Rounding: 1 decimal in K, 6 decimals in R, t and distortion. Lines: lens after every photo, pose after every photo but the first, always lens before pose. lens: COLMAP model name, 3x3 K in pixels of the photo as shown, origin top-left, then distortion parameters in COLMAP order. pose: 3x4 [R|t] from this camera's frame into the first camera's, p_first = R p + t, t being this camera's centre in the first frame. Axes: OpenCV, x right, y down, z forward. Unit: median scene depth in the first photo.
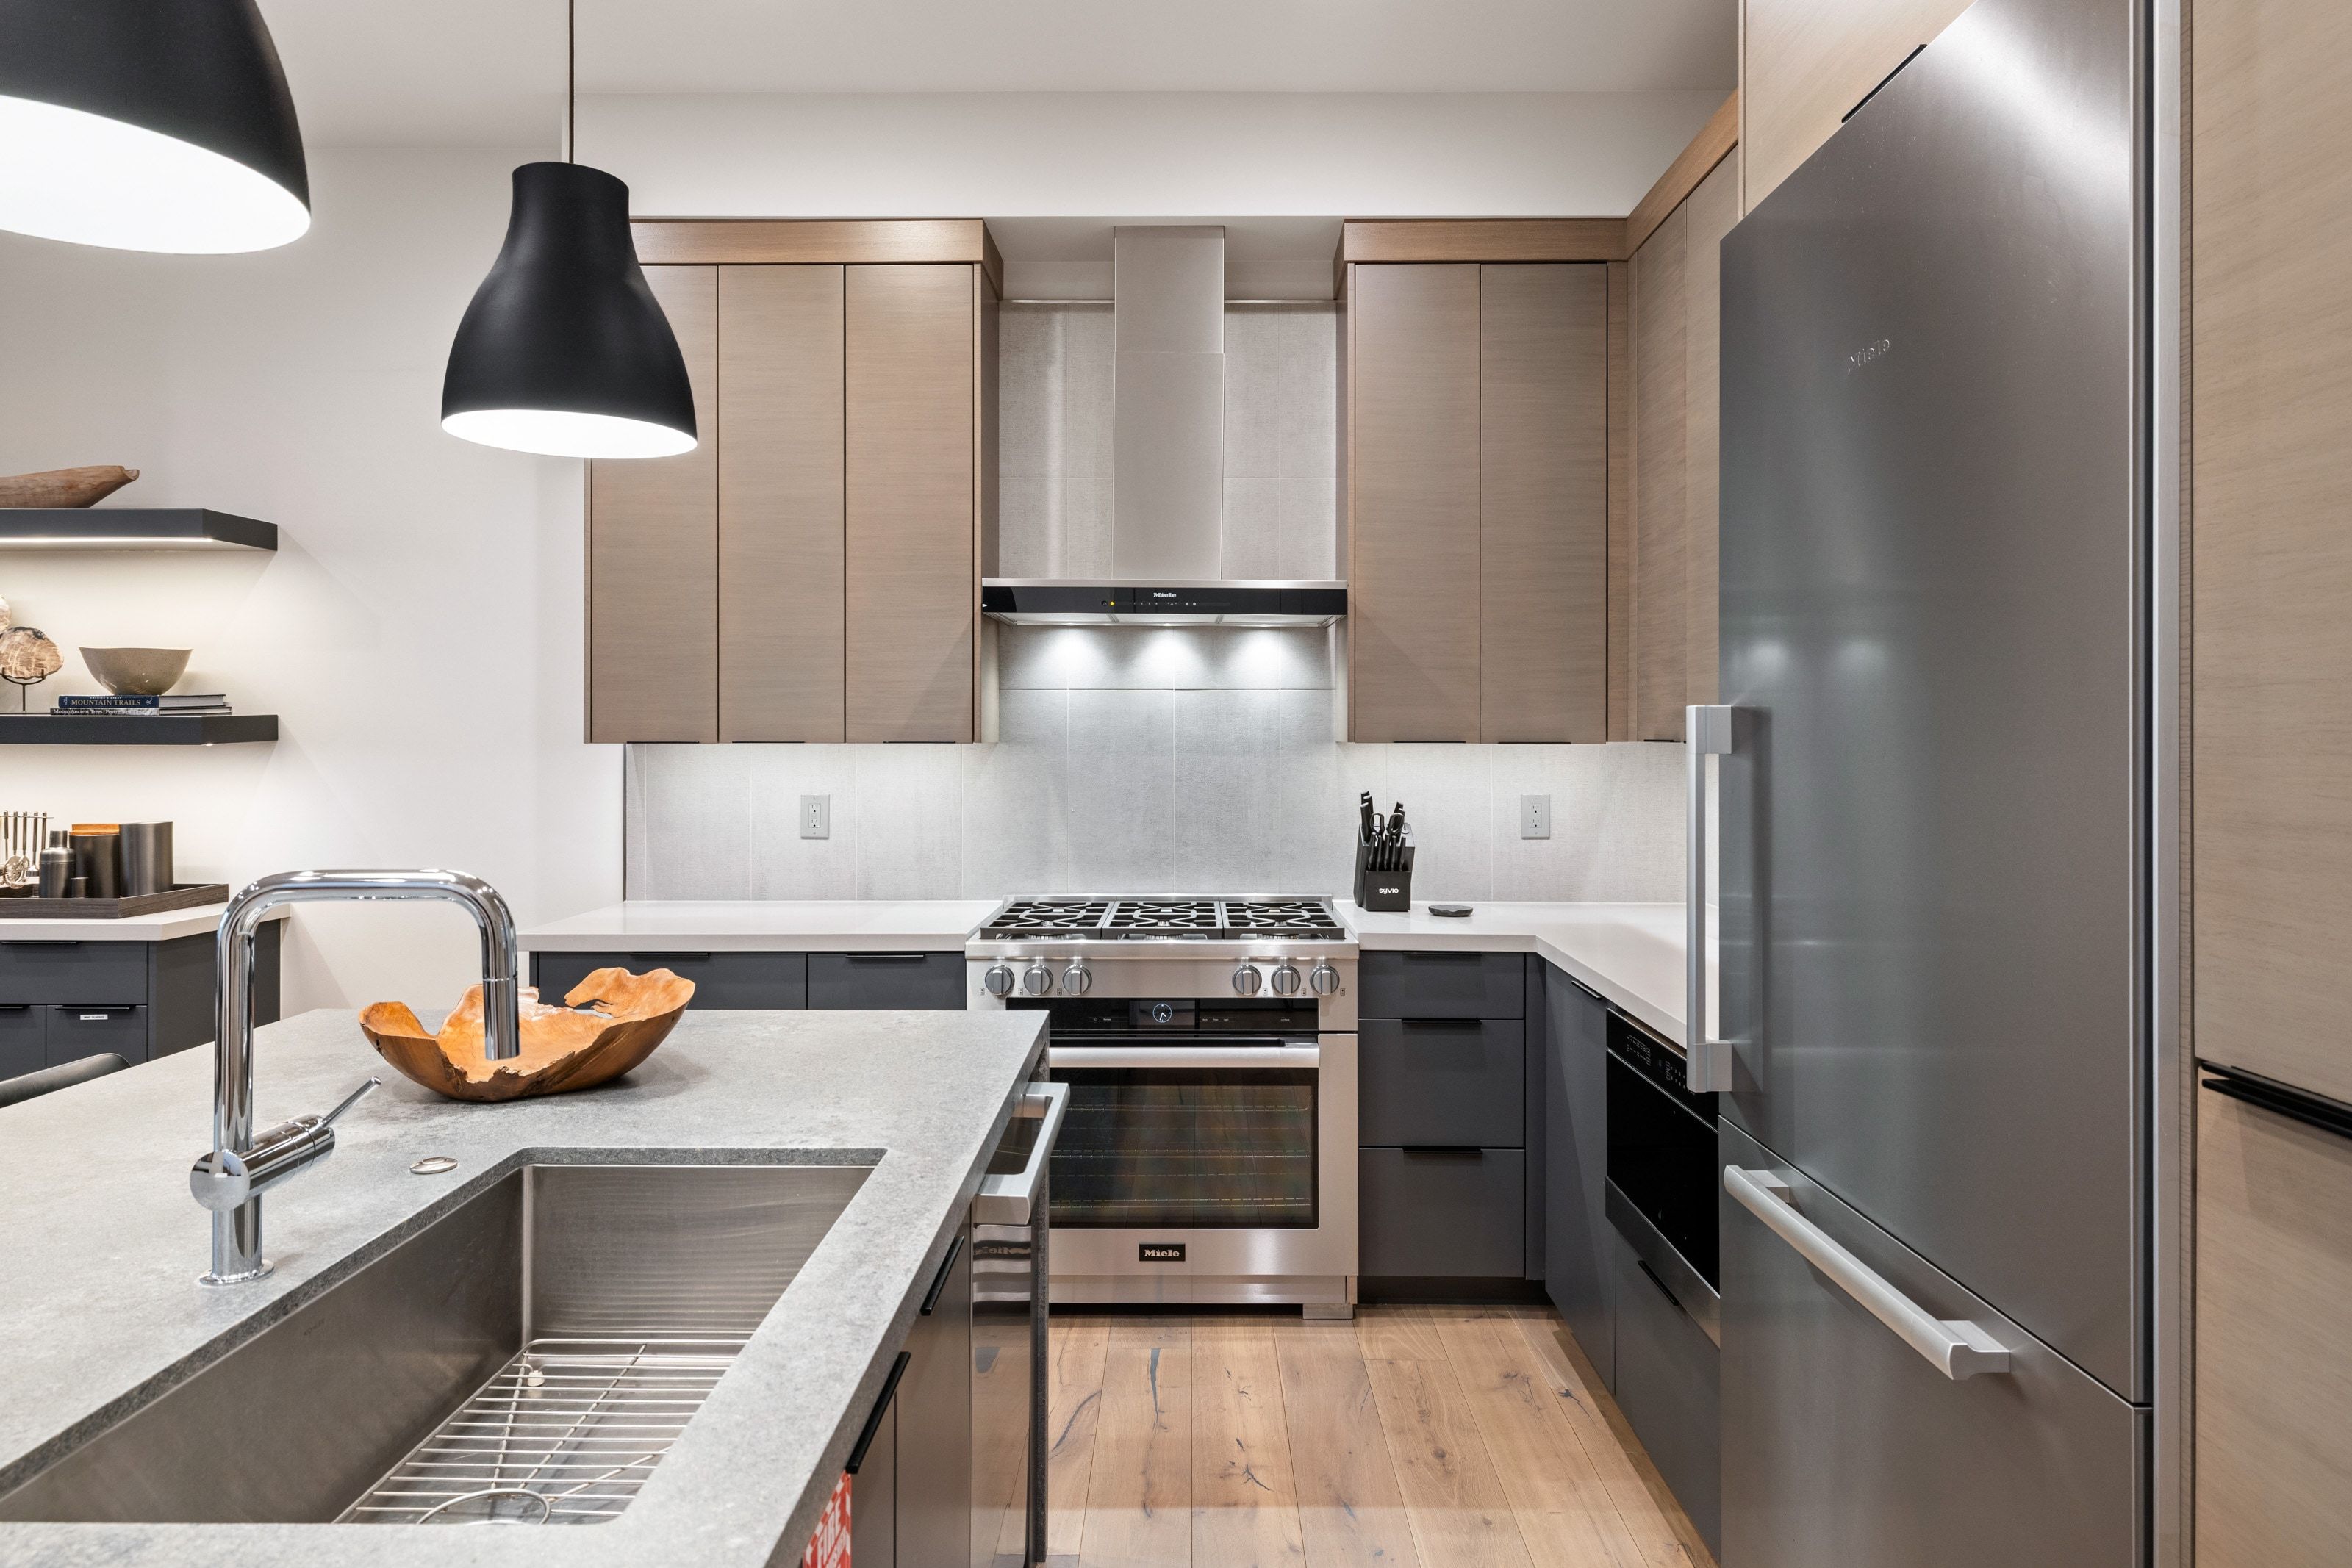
lens RADIAL K [[1374.2, 0, 1182.6], [0, 1374.2, 744.6], [0, 0, 1]] dist [0.003089, 0.000010]
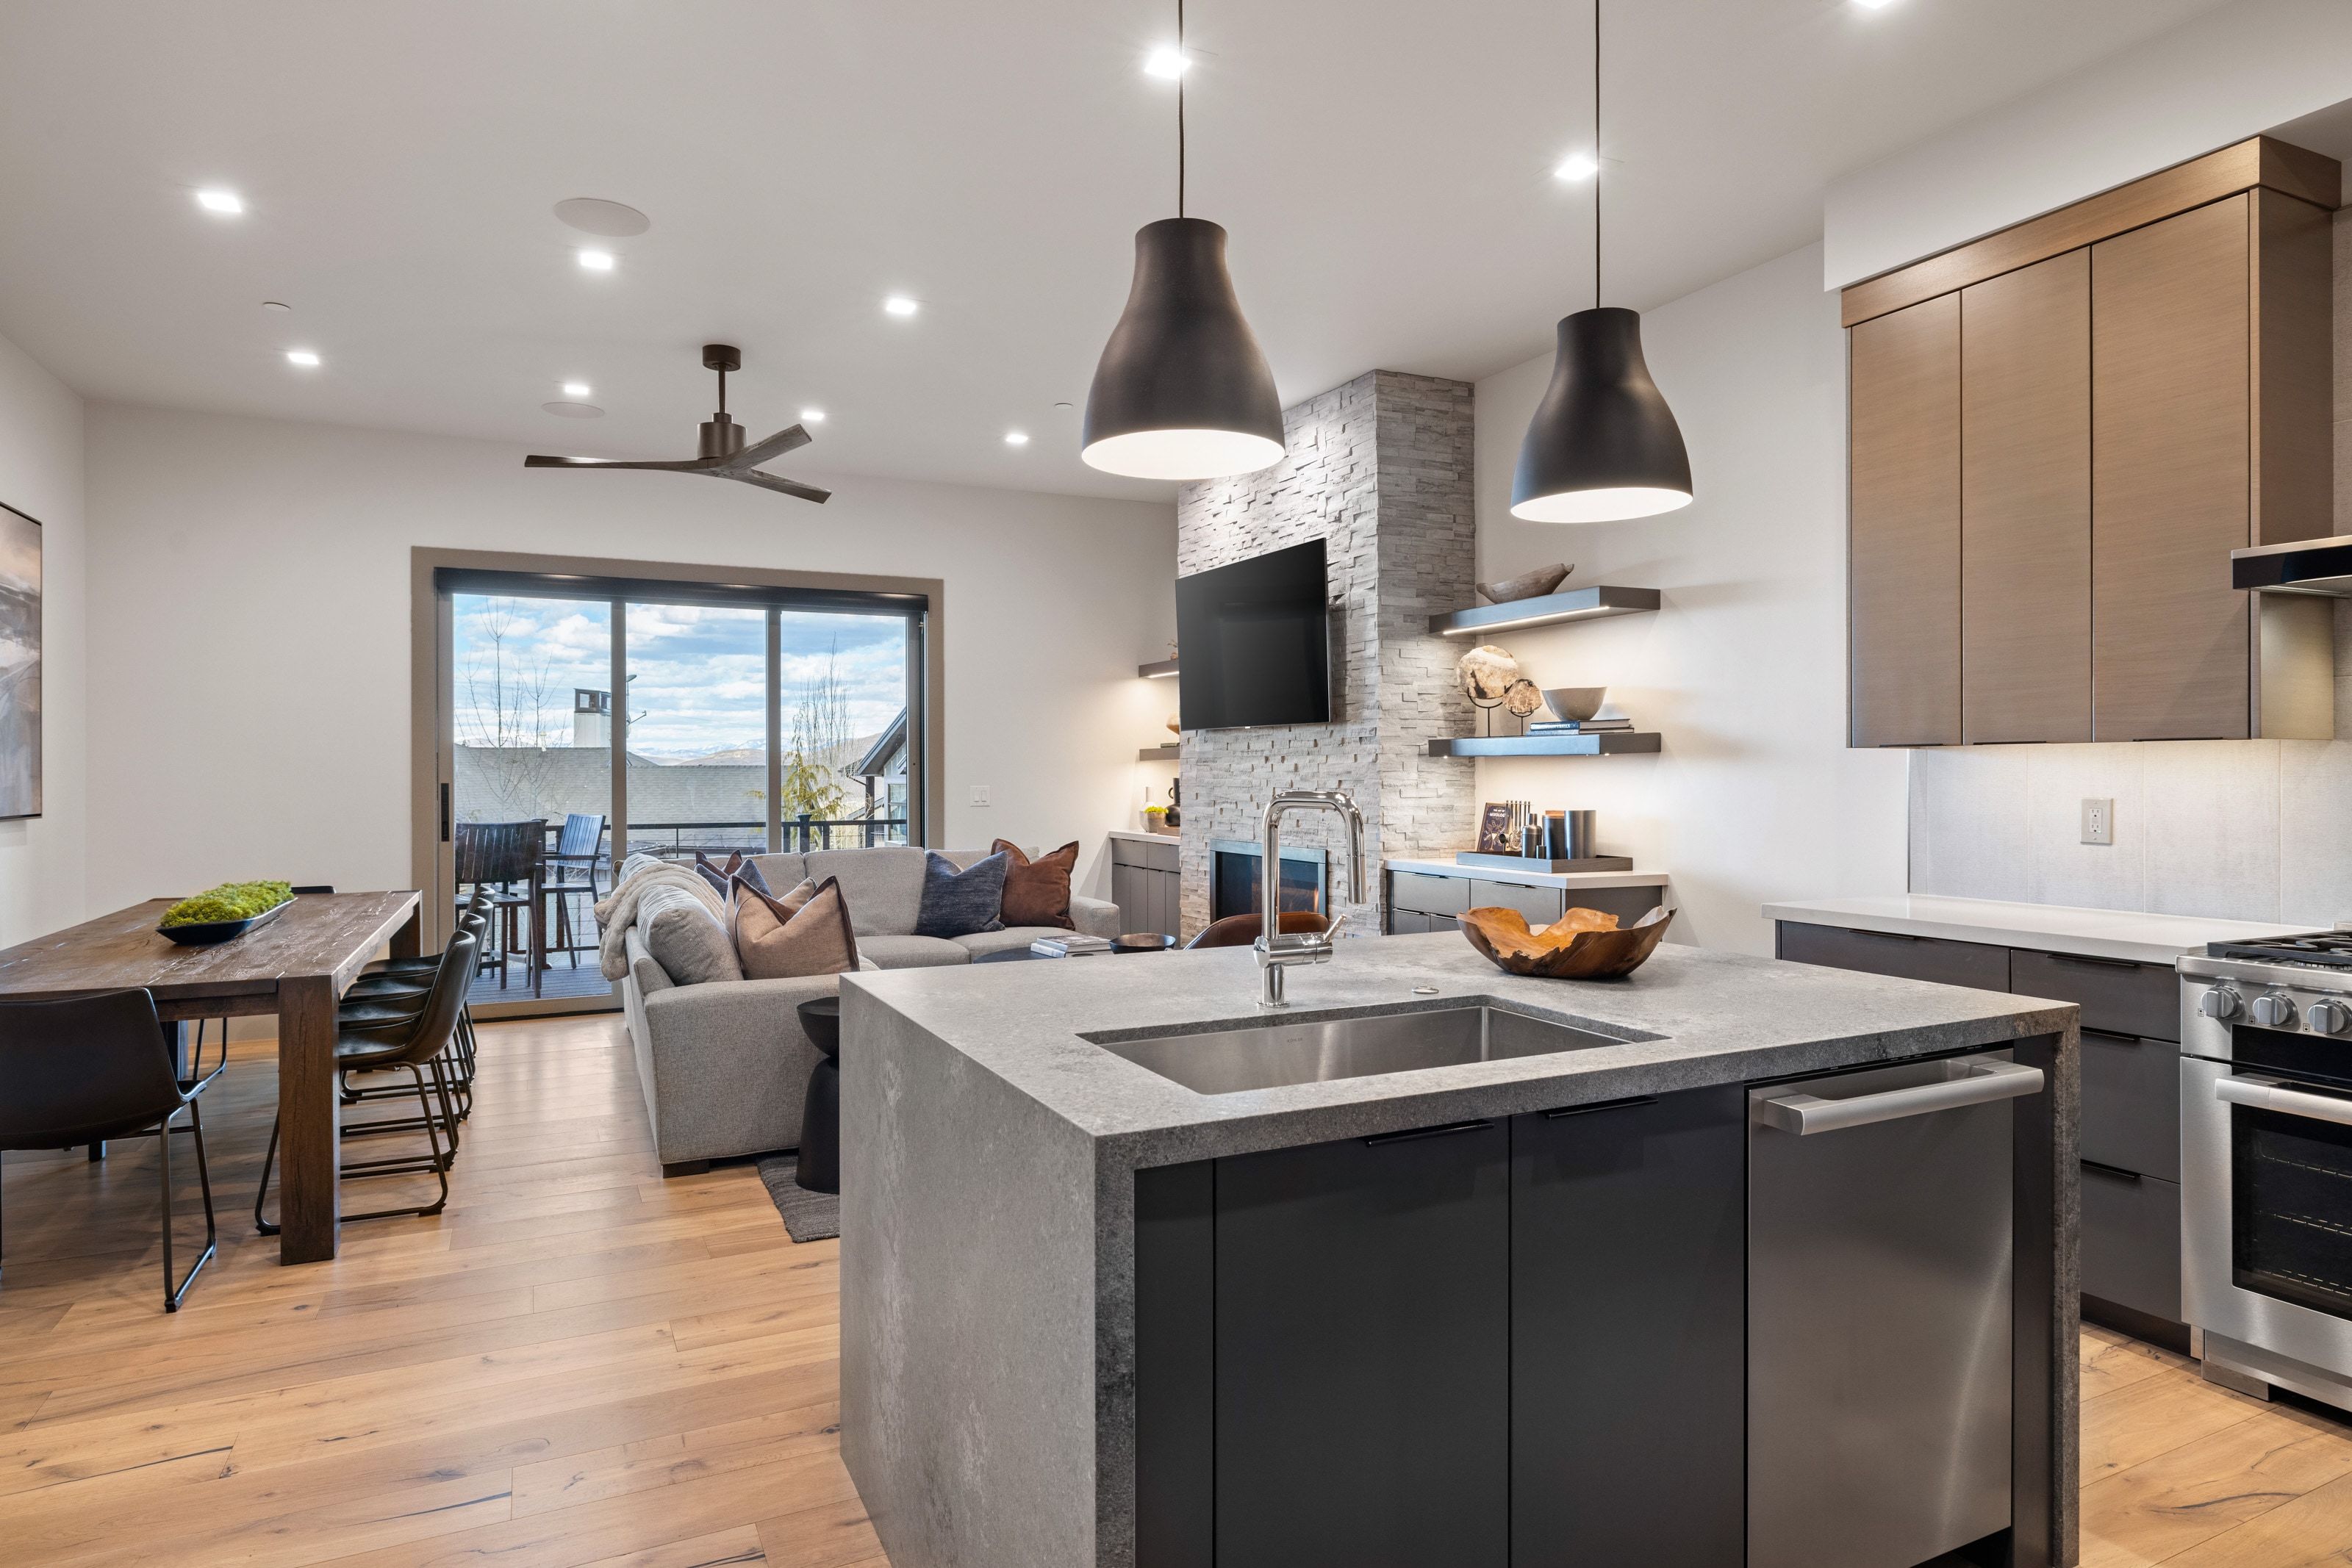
lens RADIAL K [[1293.4, 0, 1176.0], [0, 1293.4, 784.0], [0, 0, 1]] dist [-0.012481, 0.000570]
pose [[0.449901, 0.005095, -0.893064, 0.295201], [0.001083, 0.999980, 0.006250, 0.023878], [0.893078, -0.003779, 0.449886, 0.026045]]
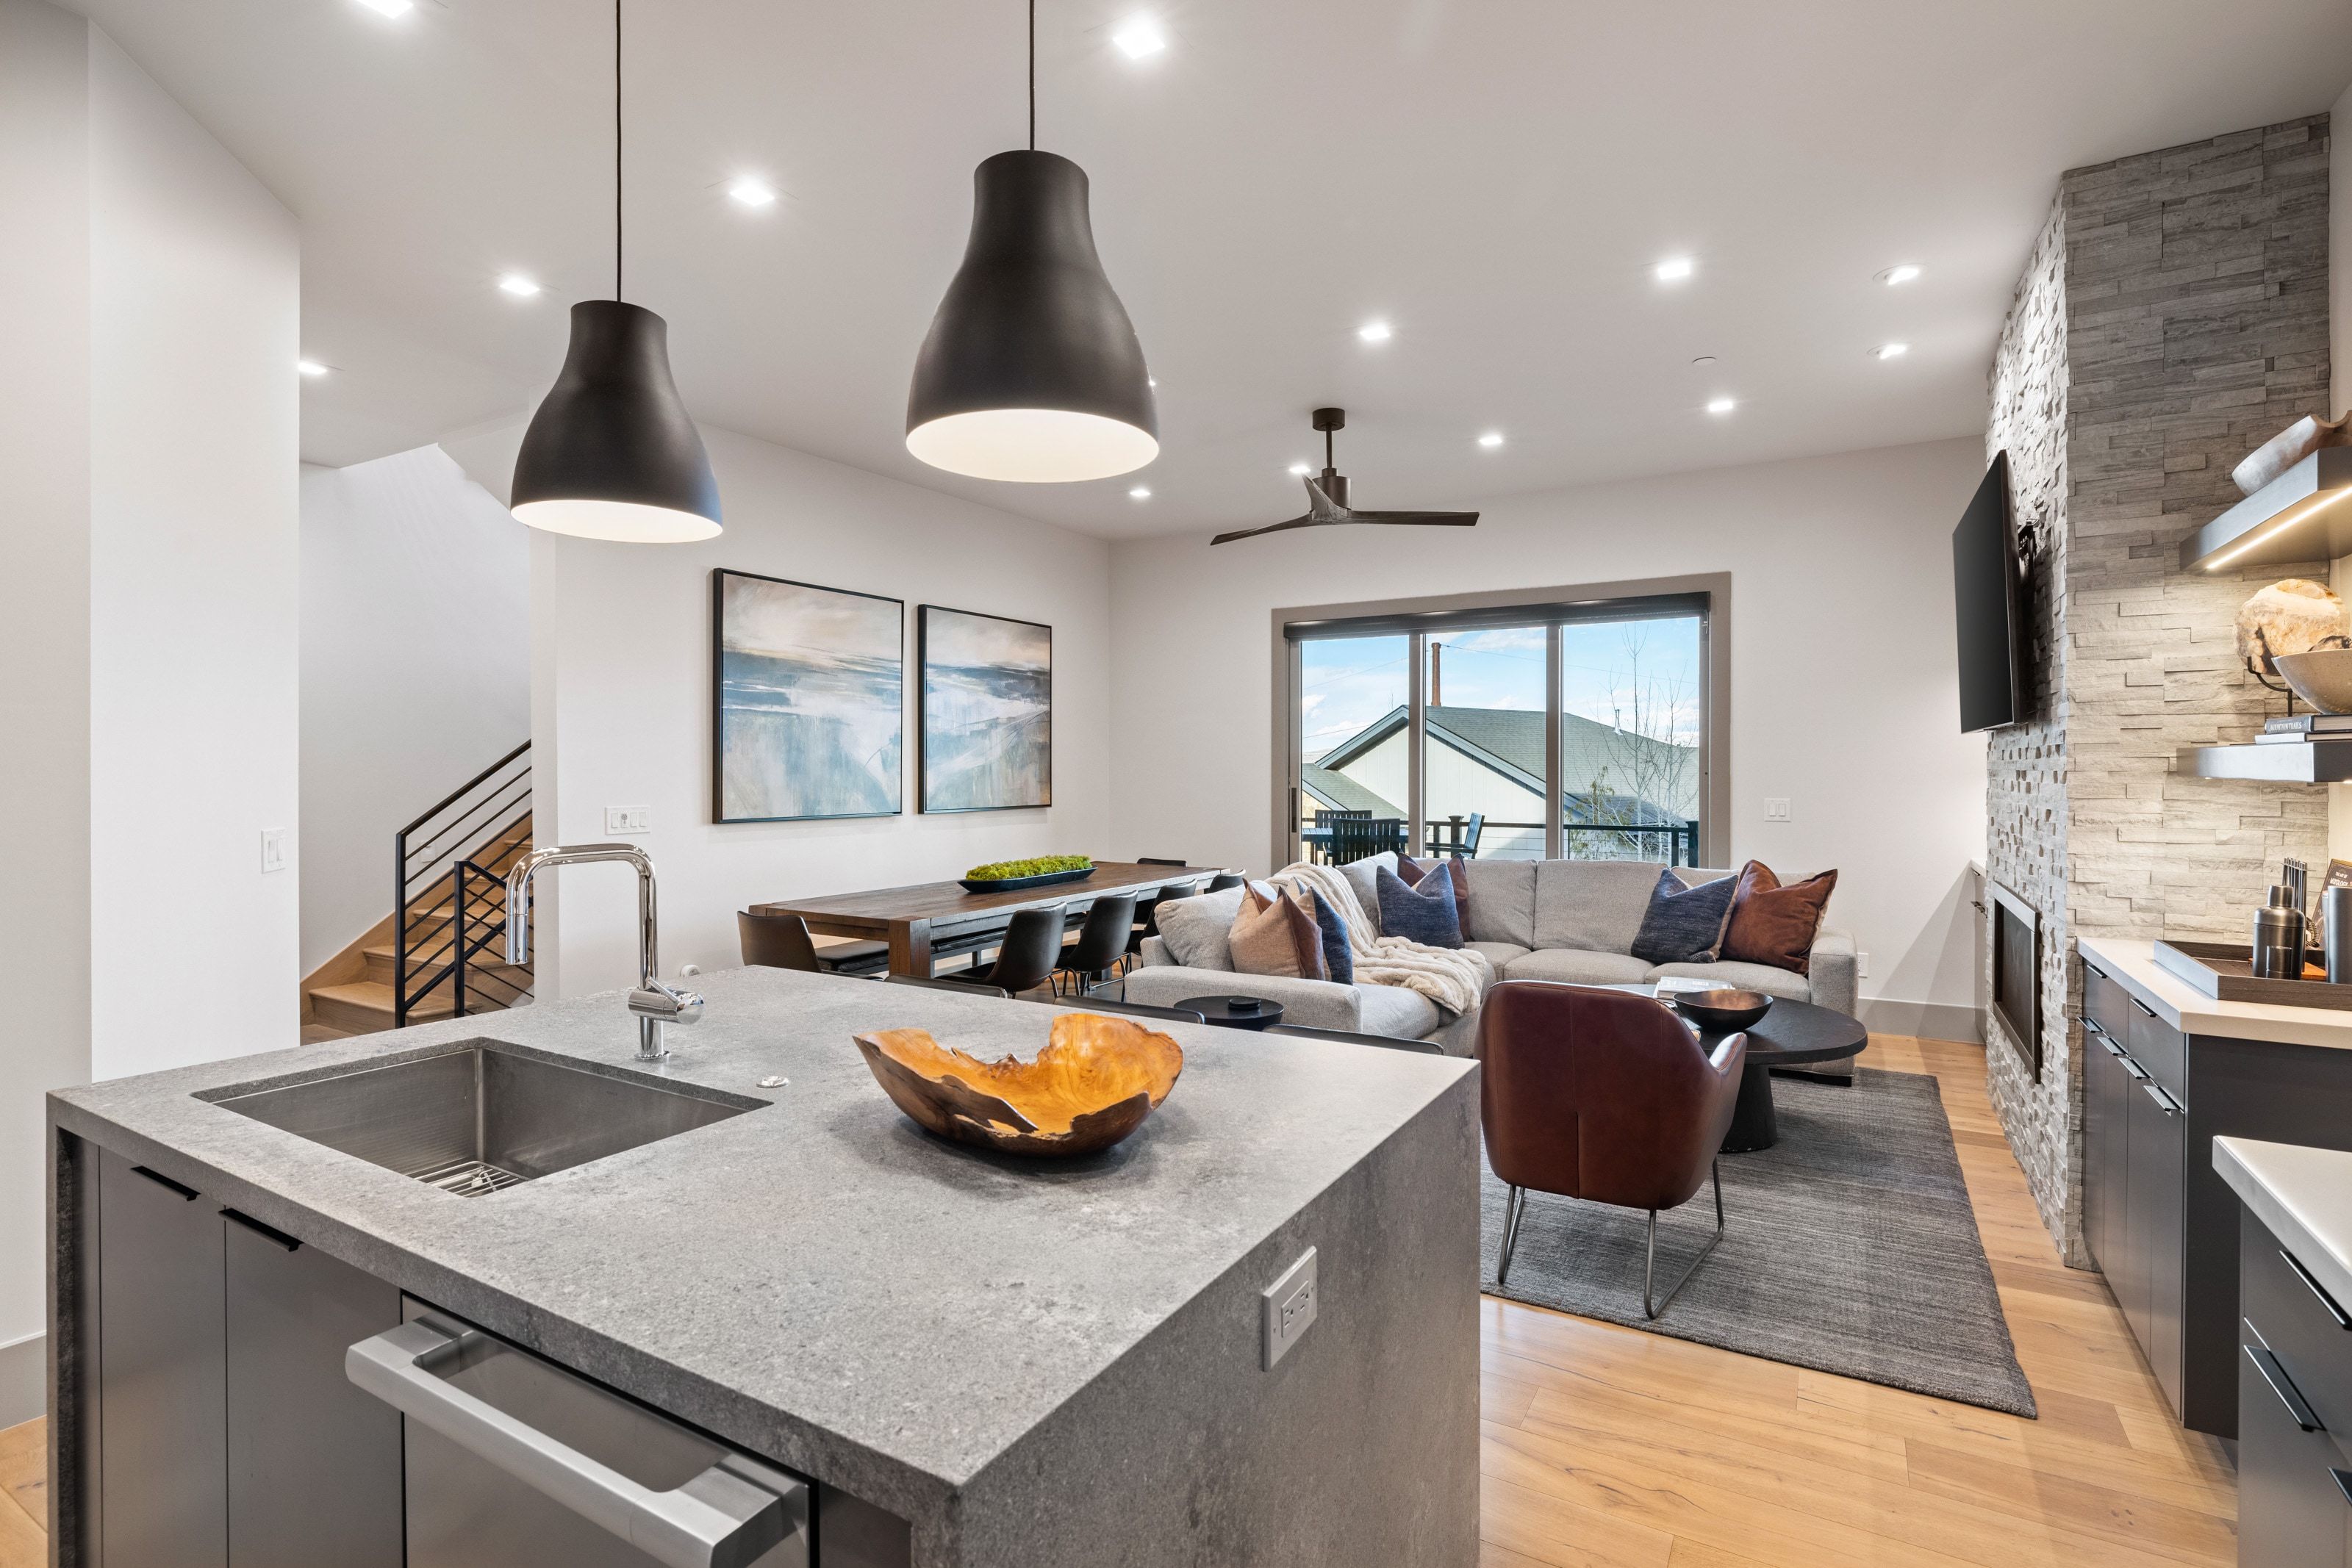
lens RADIAL K [[1130.6, 0, 1168.7], [0, 1130.6, 775.5], [0, 0, 1]] dist [-0.005804, -0.000366]
pose [[-0.505119, 0.004570, -0.863038, 0.101232], [-0.002524, 0.999974, 0.006772, -0.005082], [0.863046, 0.005598, -0.505094, 0.832398]]
